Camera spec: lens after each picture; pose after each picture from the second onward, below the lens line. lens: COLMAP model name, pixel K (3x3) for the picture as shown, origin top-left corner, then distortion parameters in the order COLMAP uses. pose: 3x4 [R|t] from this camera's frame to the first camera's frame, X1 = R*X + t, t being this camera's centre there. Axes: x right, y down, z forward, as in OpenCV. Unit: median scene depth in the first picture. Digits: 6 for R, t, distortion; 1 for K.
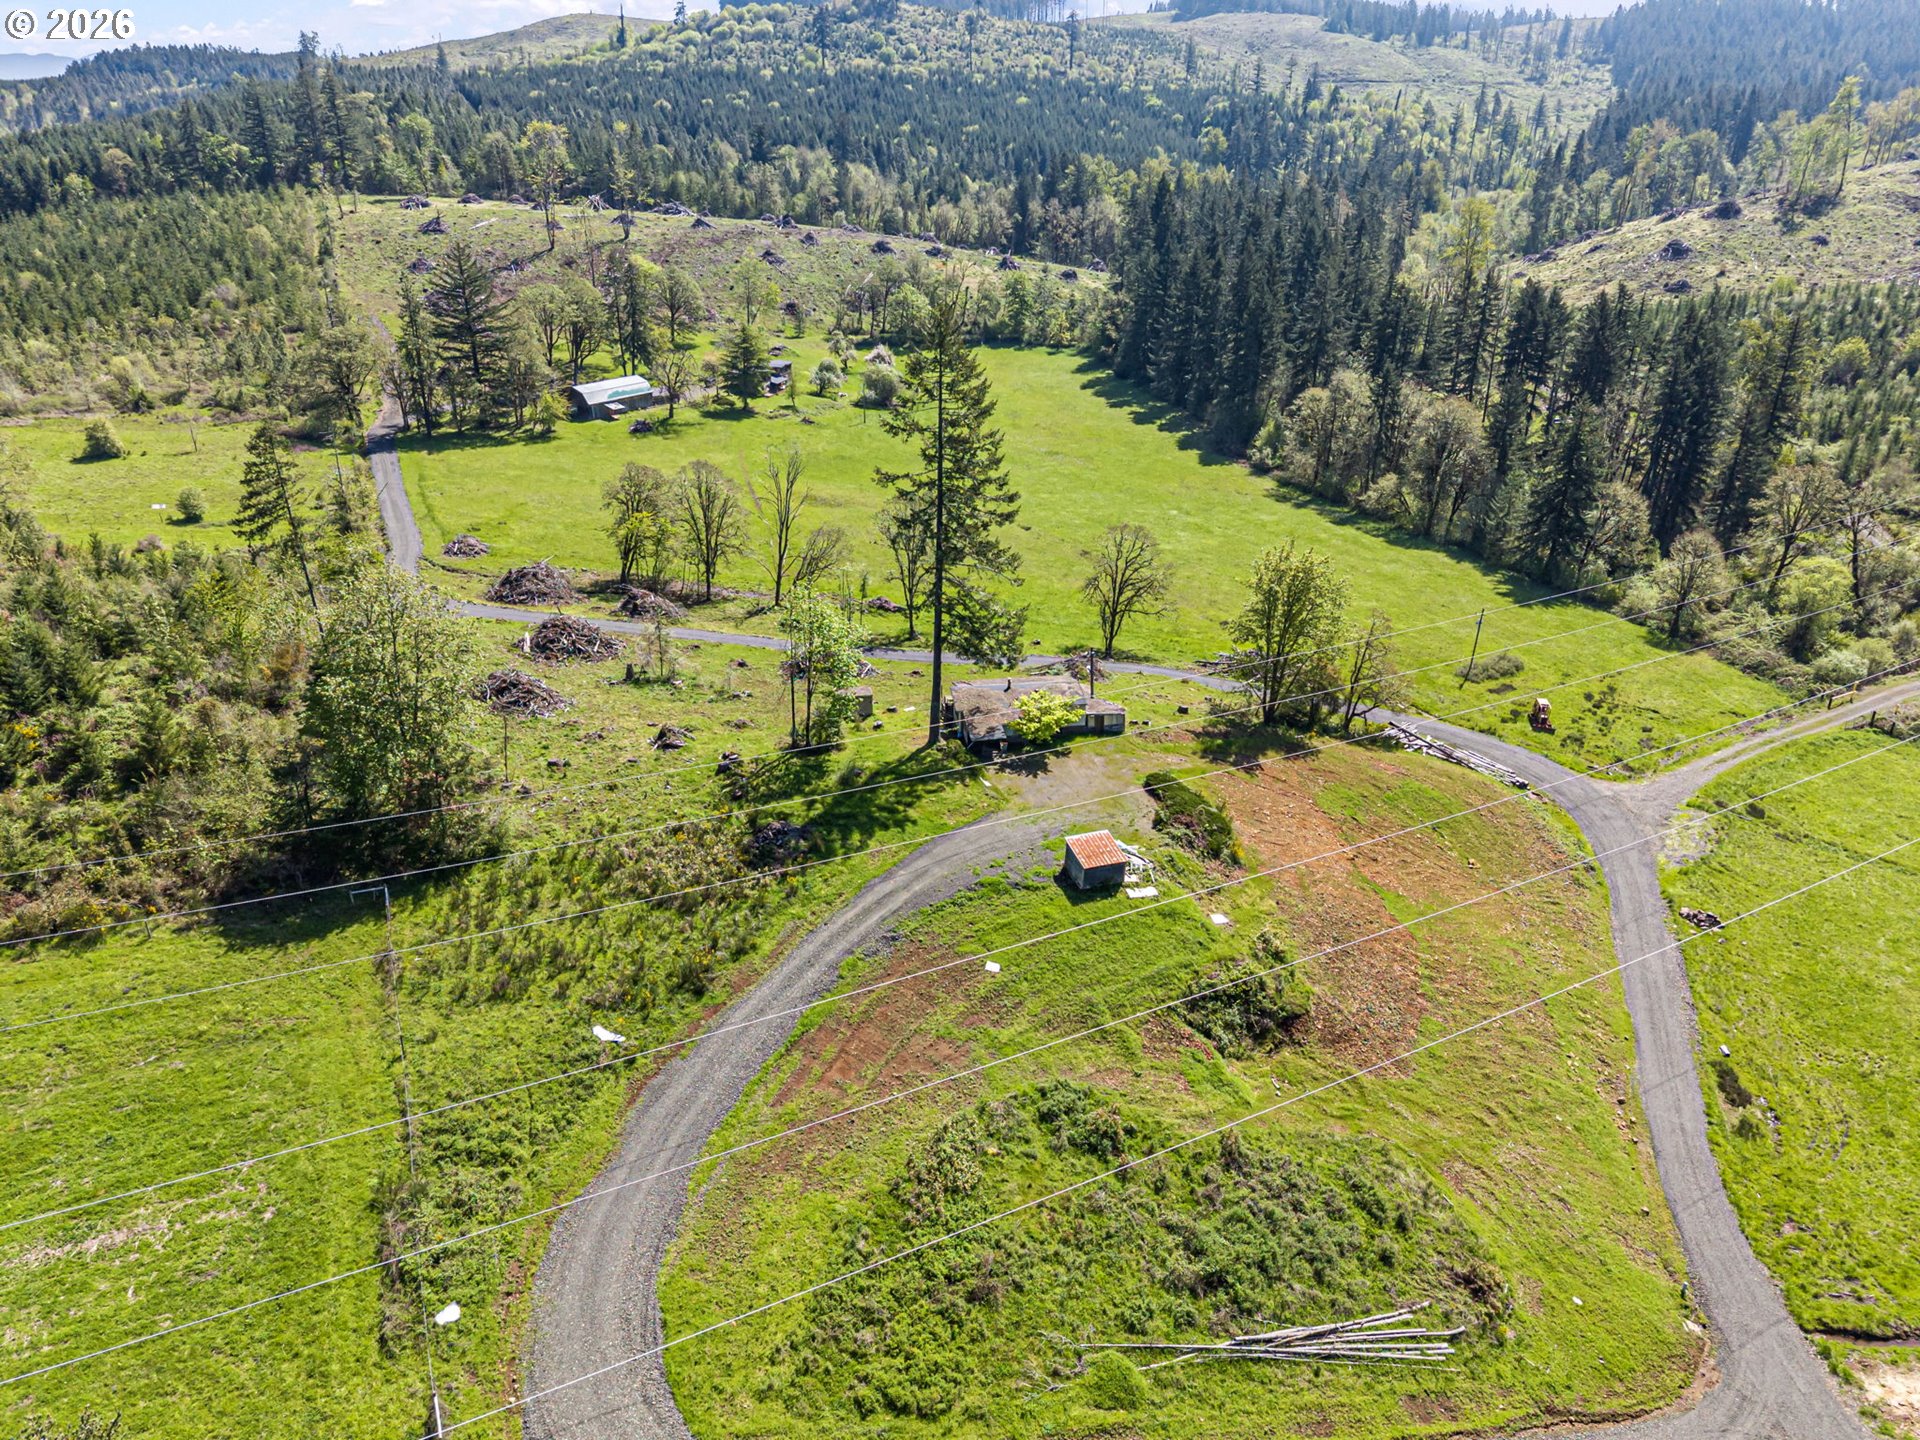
lens RADIAL K [[1304.6, 0, 957.4], [0, 1304.6, 718.5], [0, 0, 1]] dist [0.020637, -0.016395]
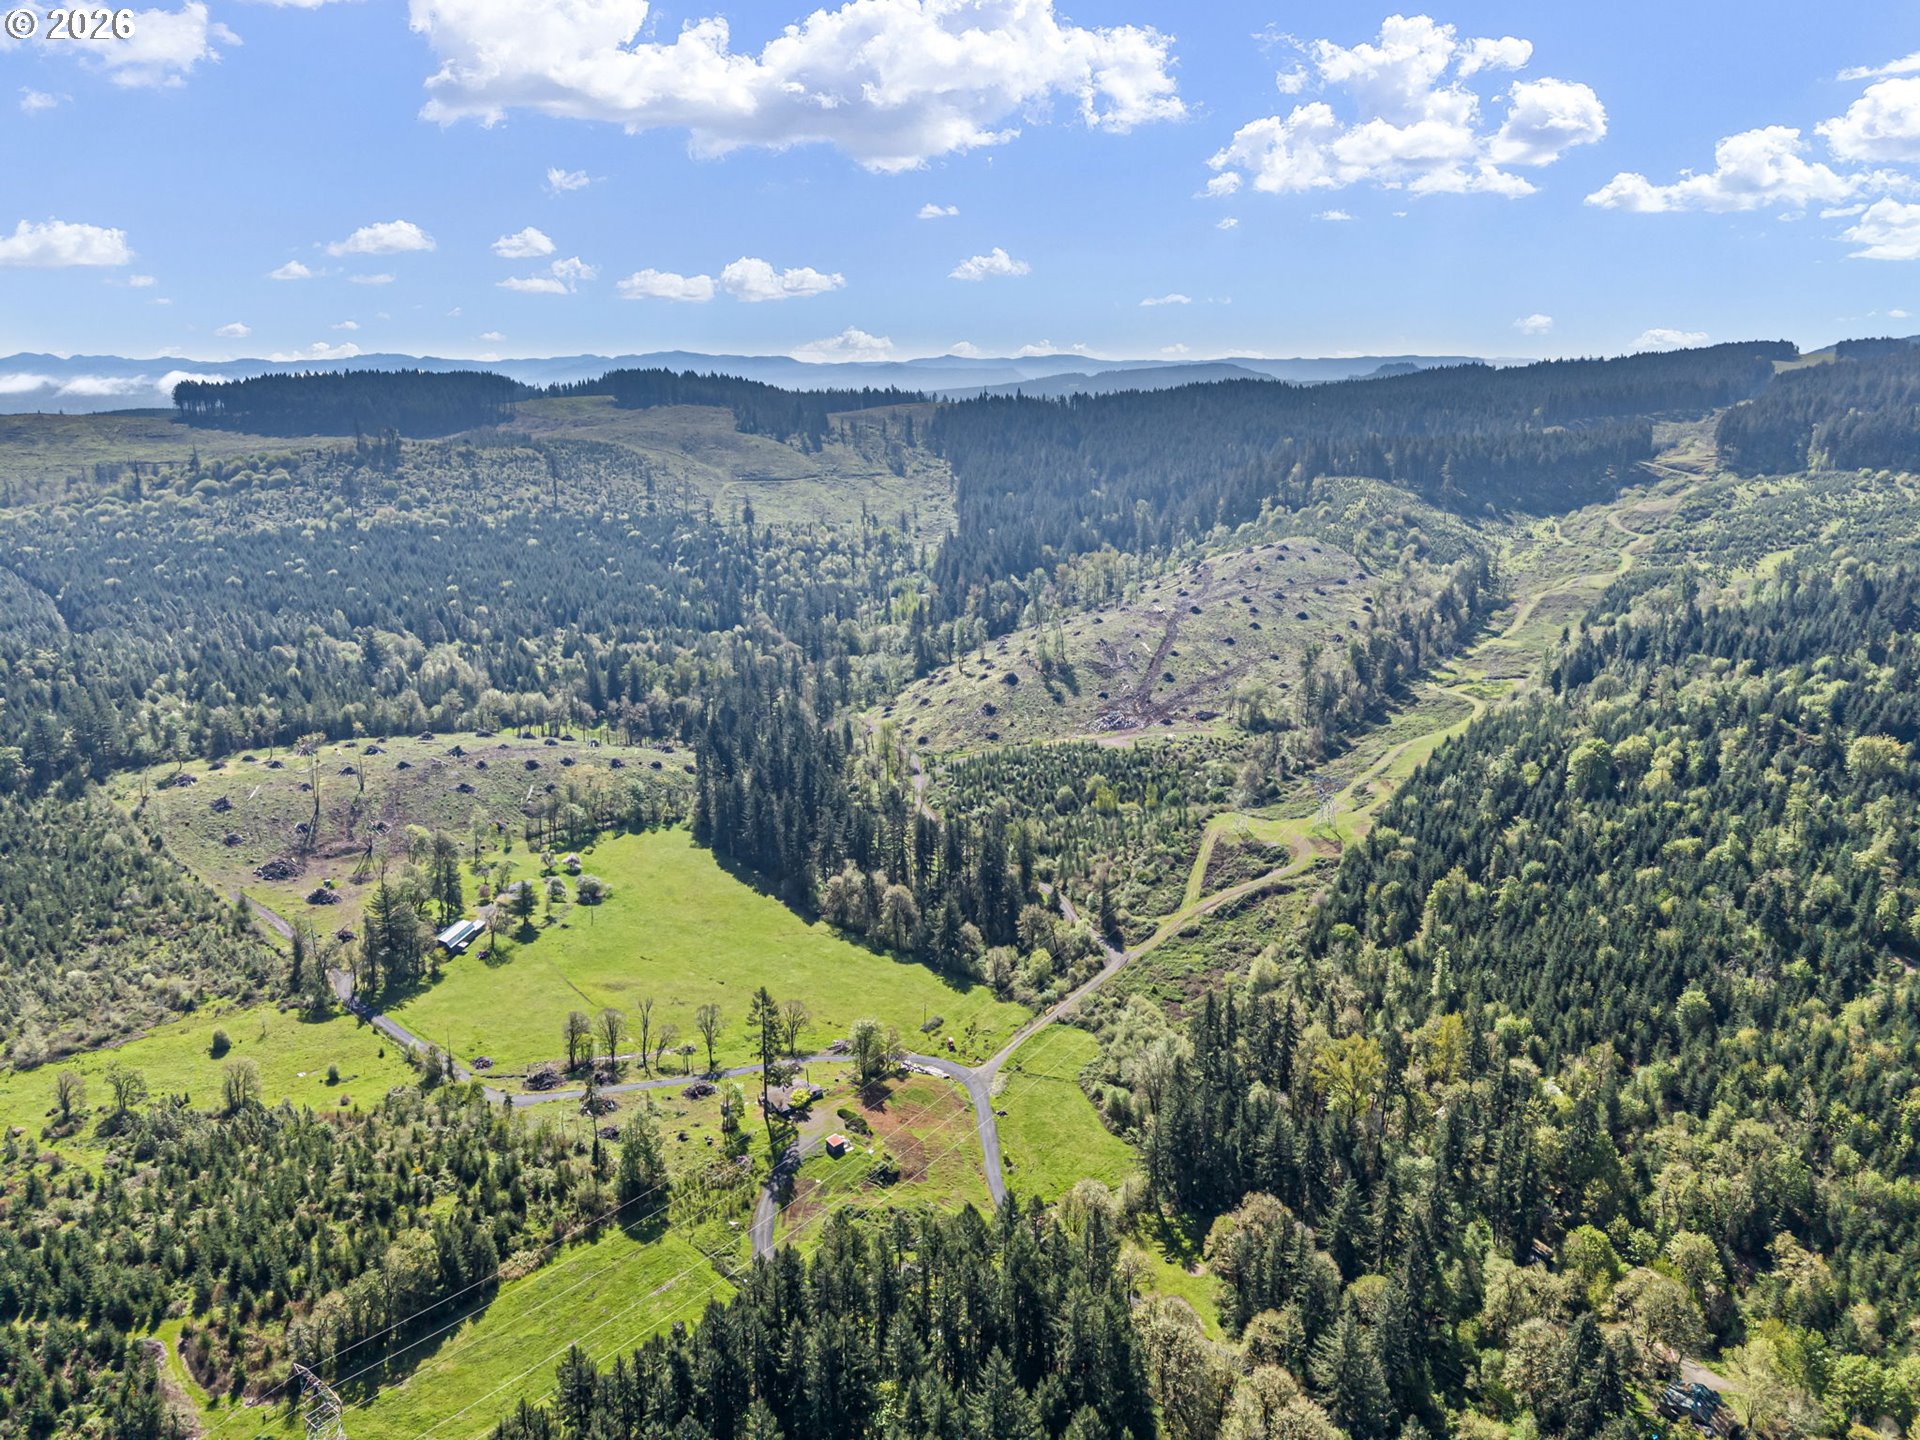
lens RADIAL K [[1304.6, 0, 966.9], [0, 1304.6, 716.8], [0, 0, 1]] dist [0.020637, -0.016395]
pose [[0.907288, -0.122573, 0.402250, -0.561669], [0.186621, 0.974580, -0.123957, -0.336376], [-0.376831, 0.187533, 0.907100, -1.681056]]
